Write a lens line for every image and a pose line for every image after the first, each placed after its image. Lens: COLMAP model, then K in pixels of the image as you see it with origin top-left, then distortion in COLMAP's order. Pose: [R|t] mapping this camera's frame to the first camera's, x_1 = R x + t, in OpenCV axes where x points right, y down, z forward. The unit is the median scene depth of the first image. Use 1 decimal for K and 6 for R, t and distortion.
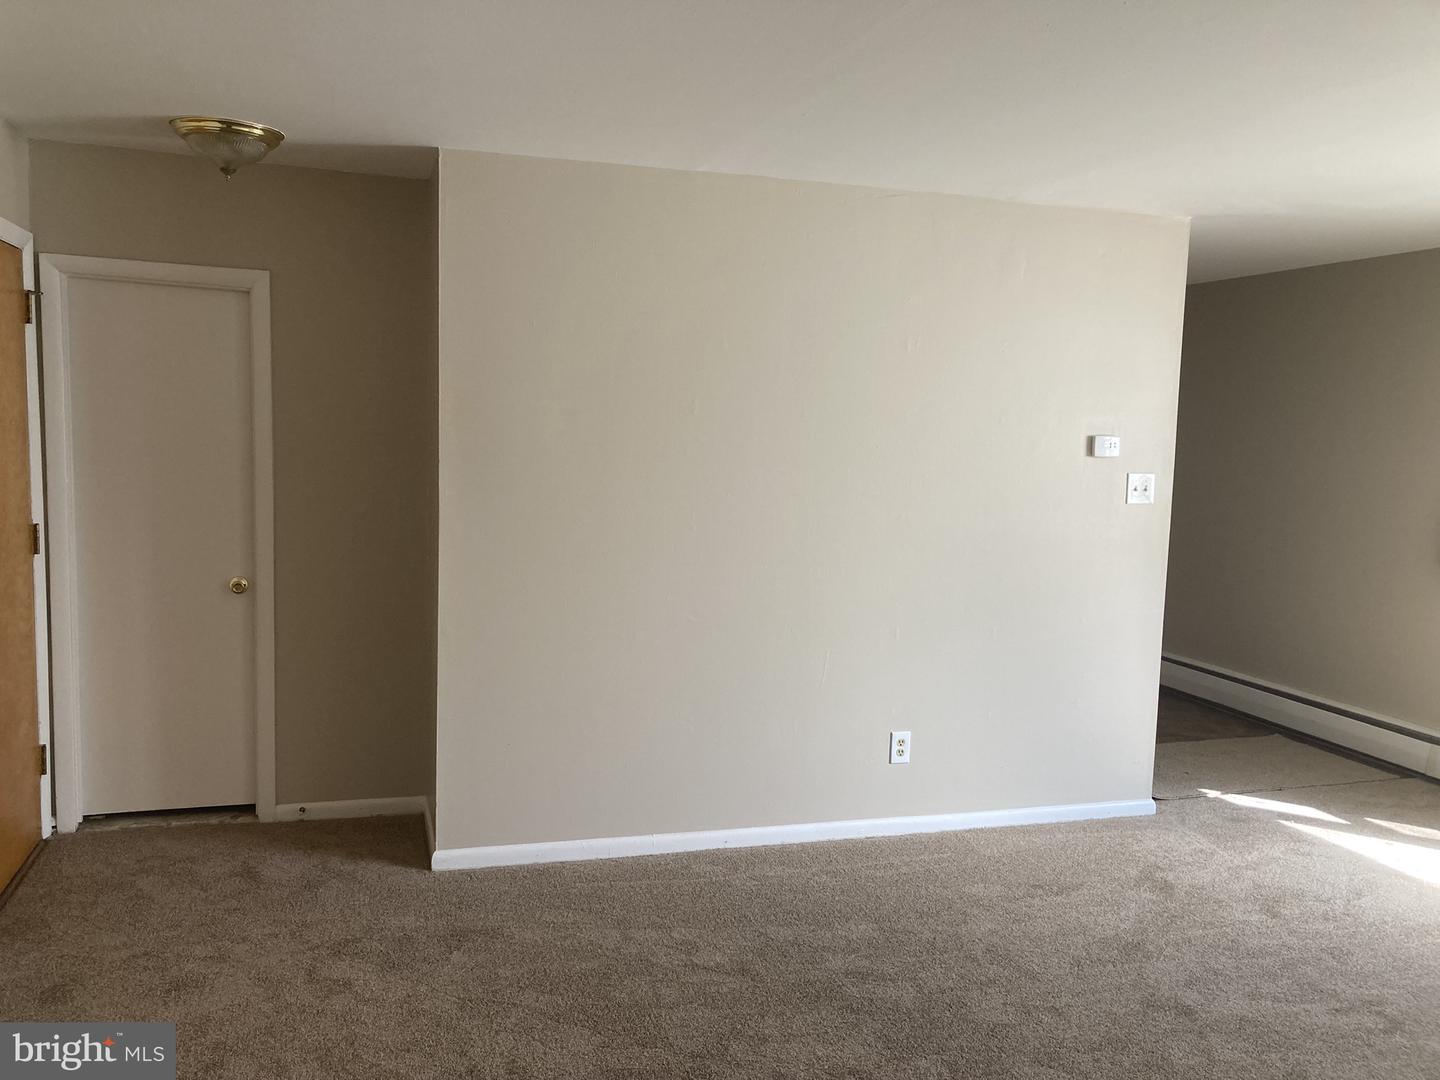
lens RADIAL K [[1198.0, 0, 720.0], [0, 1198.0, 540.0], [0, 0, 1]] dist [0.028633, 0.002655]
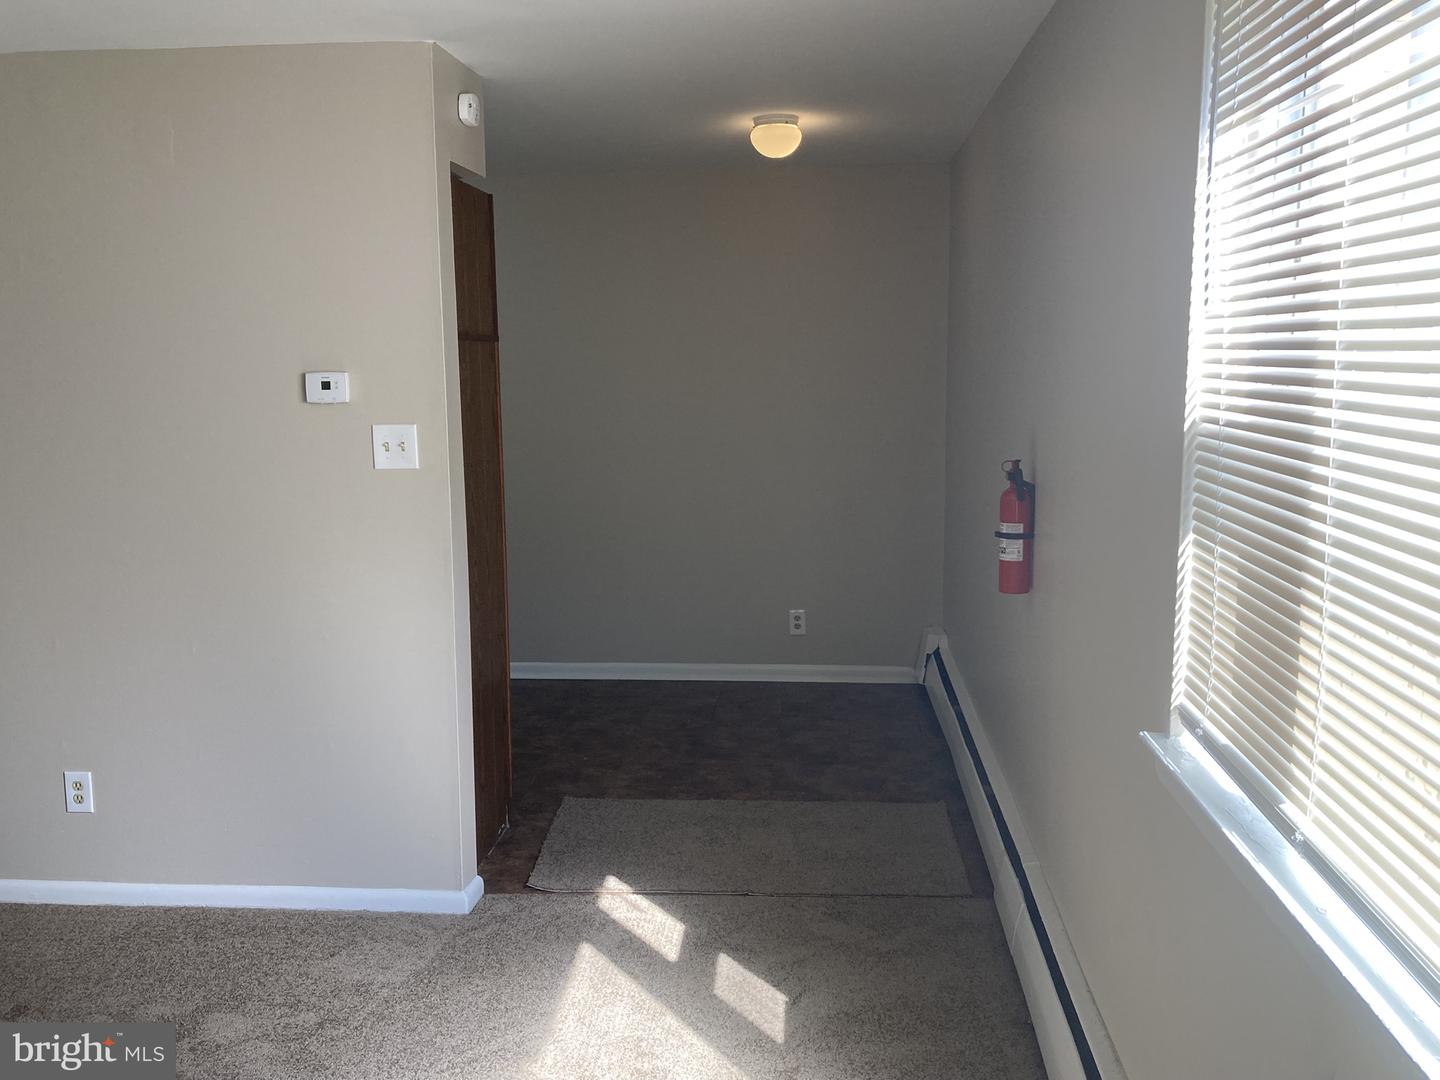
lens RADIAL K [[1242.3, 0, 720.0], [0, 1242.3, 540.0], [0, 0, 1]] dist [-0.002199, -0.004457]
pose [[0.924606, 0.014467, -0.380650, 0.896918], [0.002635, 0.999012, 0.044370, -0.023378], [0.380916, -0.042027, 0.923654, 0.469545]]
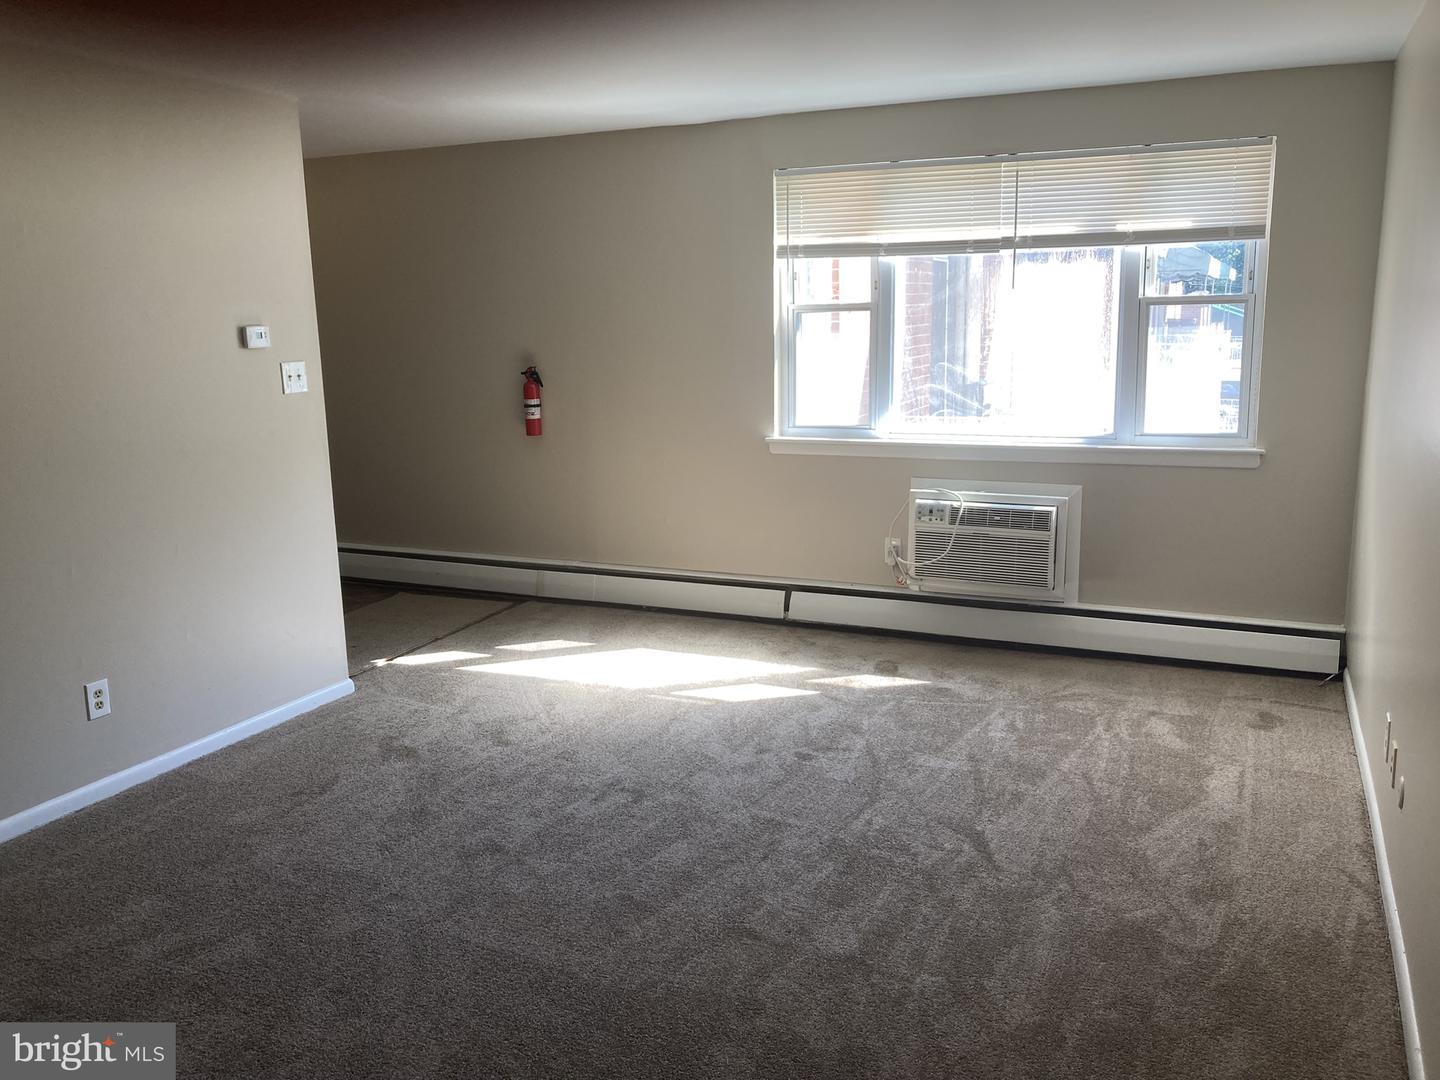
lens RADIAL K [[1174.1, 0, 720.0], [0, 1174.1, 540.0], [0, 0, 1]] dist [0.017828, -0.004701]
pose [[0.676553, -0.187988, 0.711995, -0.144155], [0.116253, 0.982008, 0.148813, -0.017528], [-0.727160, -0.017908, 0.686235, 0.091291]]
